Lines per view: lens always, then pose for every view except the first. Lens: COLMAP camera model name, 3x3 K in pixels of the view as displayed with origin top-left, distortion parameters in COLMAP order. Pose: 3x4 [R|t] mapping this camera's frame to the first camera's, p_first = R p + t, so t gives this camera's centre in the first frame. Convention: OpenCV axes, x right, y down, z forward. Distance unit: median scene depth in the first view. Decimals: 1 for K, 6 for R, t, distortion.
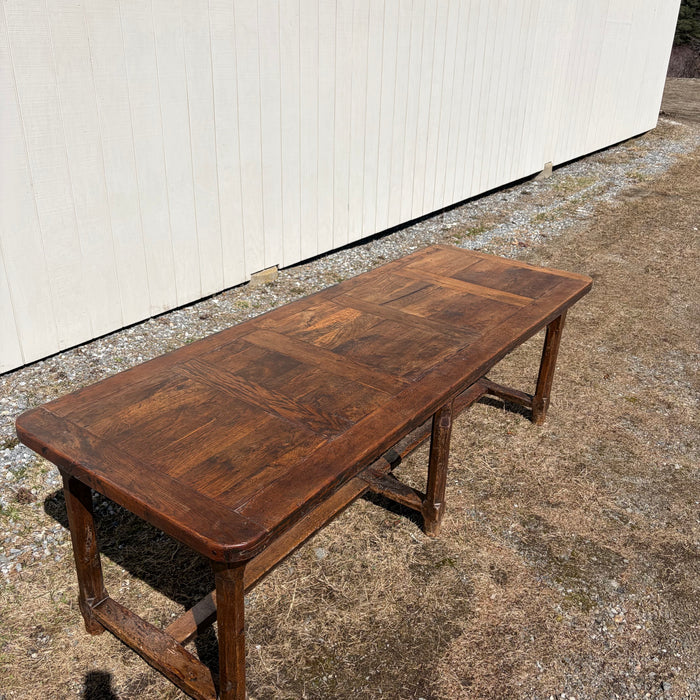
lens RADIAL K [[705.0, 0, 350.0], [0, 705.0, 350.0], [0, 0, 1]] dist [0.033964, -0.011385]
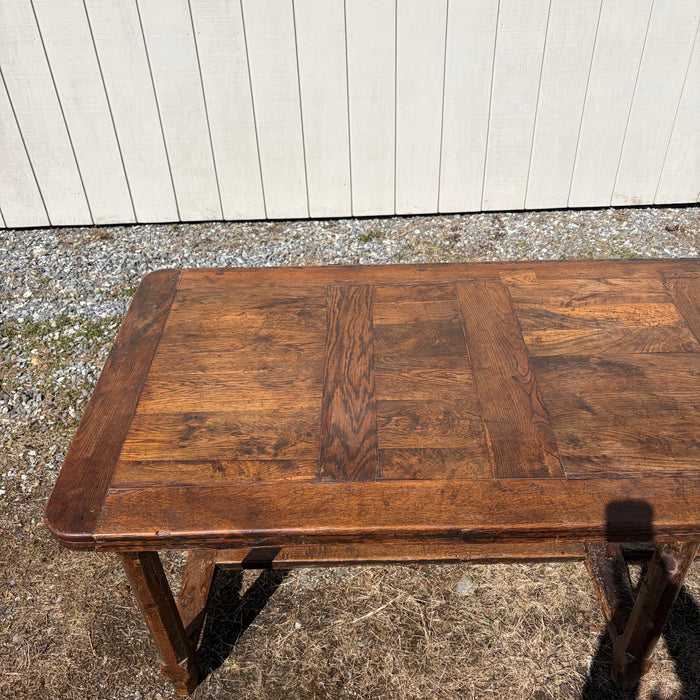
lens RADIAL K [[707.6, 0, 353.6], [0, 707.6, 361.7], [0, 0, 1]] dist [0.011989, 0.007049]
pose [[0.583914, 0.469888, -0.662005, 0.261895], [-0.296560, 0.882568, 0.364866, -0.155926], [0.755710, -0.016726, 0.654693, 0.396588]]
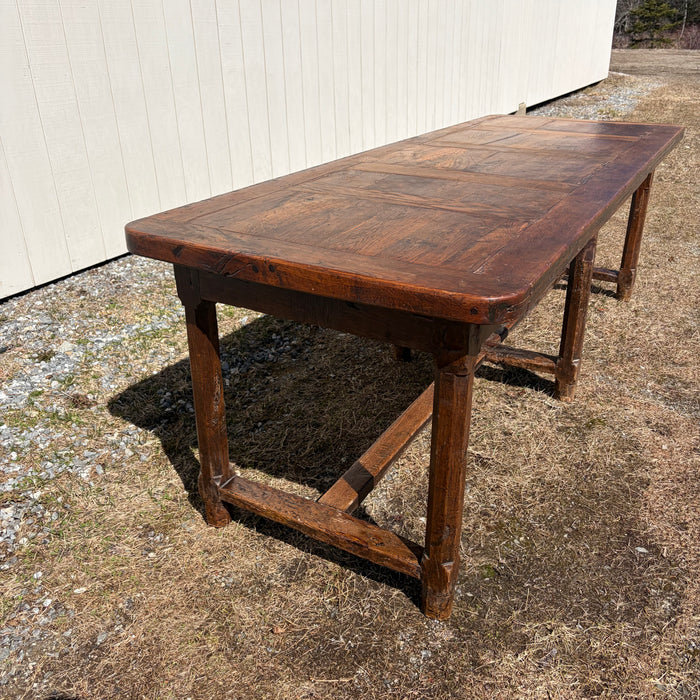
lens RADIAL K [[705.3, 0, 361.2], [0, 705.3, 348.8], [0, 0, 1]] dist [0.019832, 0.004272]
pose [[0.992135, -0.087364, 0.089646, -0.204584], [0.087030, 0.996176, 0.007629, 0.167240], [-0.089969, 0.000233, 0.995944, 0.152951]]
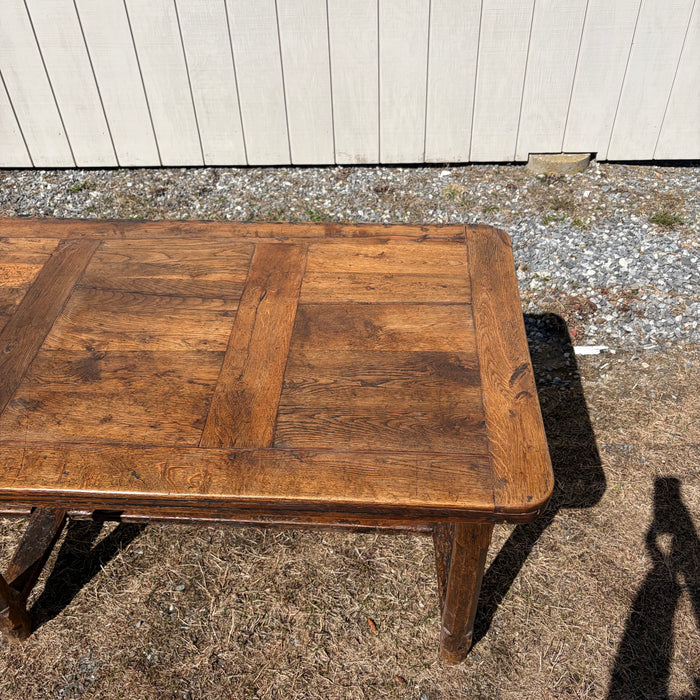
lens RADIAL K [[705.0, 0, 350.0], [0, 705.0, 350.0], [0, 0, 1]] dist [0.033964, -0.011385]
pose [[0.525686, 0.526350, -0.668289, 0.574265], [-0.307126, 0.850040, 0.427909, -0.337008], [0.793302, -0.019697, 0.608509, 0.842672]]
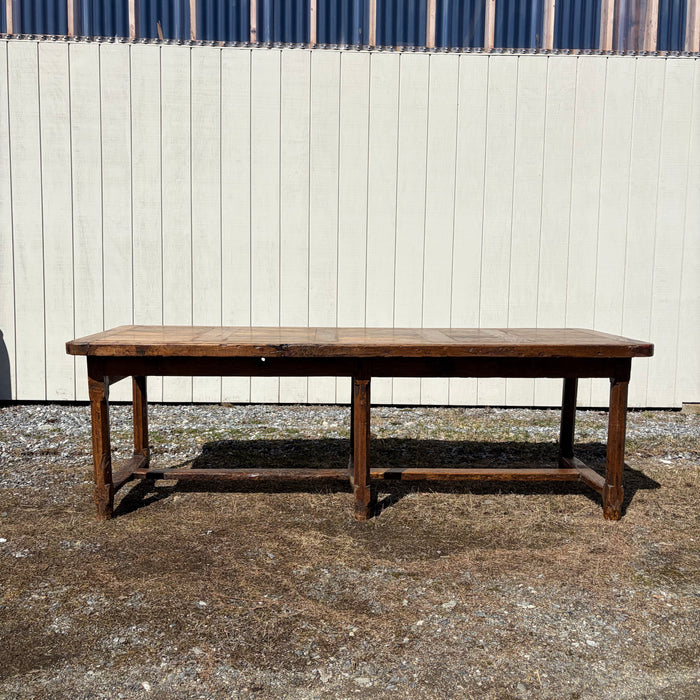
lens RADIAL K [[705.0, 0, 350.0], [0, 705.0, 350.0], [0, 0, 1]] dist [0.033964, -0.011385]
pose [[0.590378, 0.056500, -0.805147, 0.765803], [-0.333547, 0.925461, -0.179632, 0.326248], [0.734983, 0.374605, 0.565217, 0.005215]]
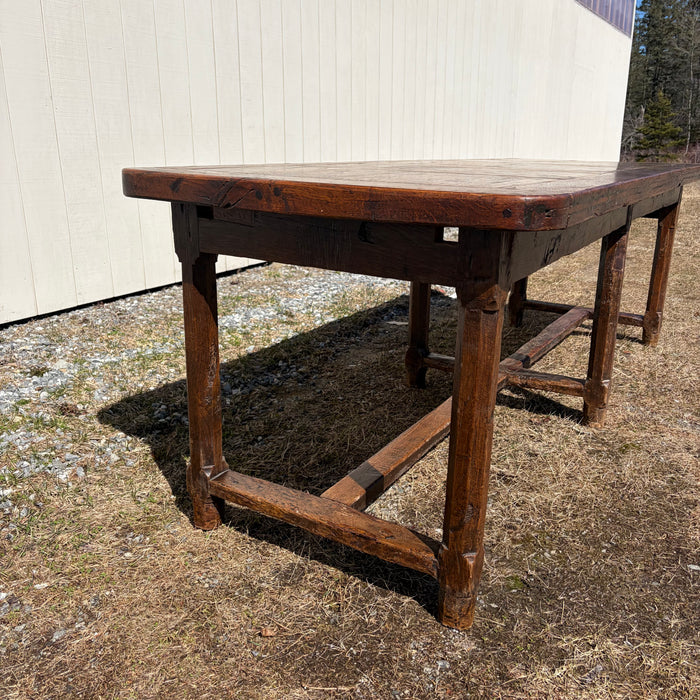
lens RADIAL K [[705.0, 0, 357.1], [0, 705.0, 350.1], [0, 0, 1]] dist [0.017015, 0.007995]
pose [[0.995747, -0.048642, 0.078244, -0.206907], [0.058808, 0.989319, -0.133376, 0.262219], [-0.070921, 0.137410, 0.987972, 0.217211]]
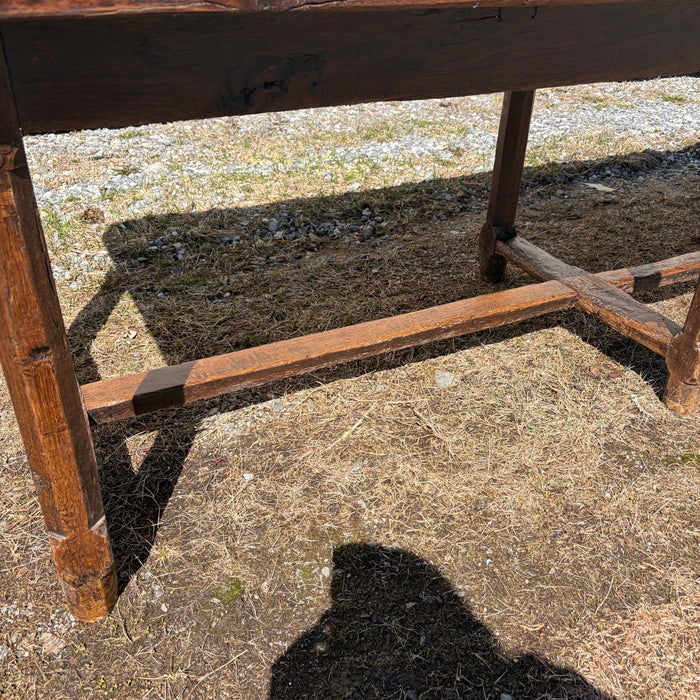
lens RADIAL K [[711.0, 0, 342.7], [0, 711.0, 351.5], [0, 0, 1]] dist [0.042638, -0.027543]
pose [[0.880339, 0.224269, -0.417980, 0.107583], [-0.182179, 0.973447, 0.138606, 0.192720], [0.437967, -0.045873, 0.897820, 0.446030]]
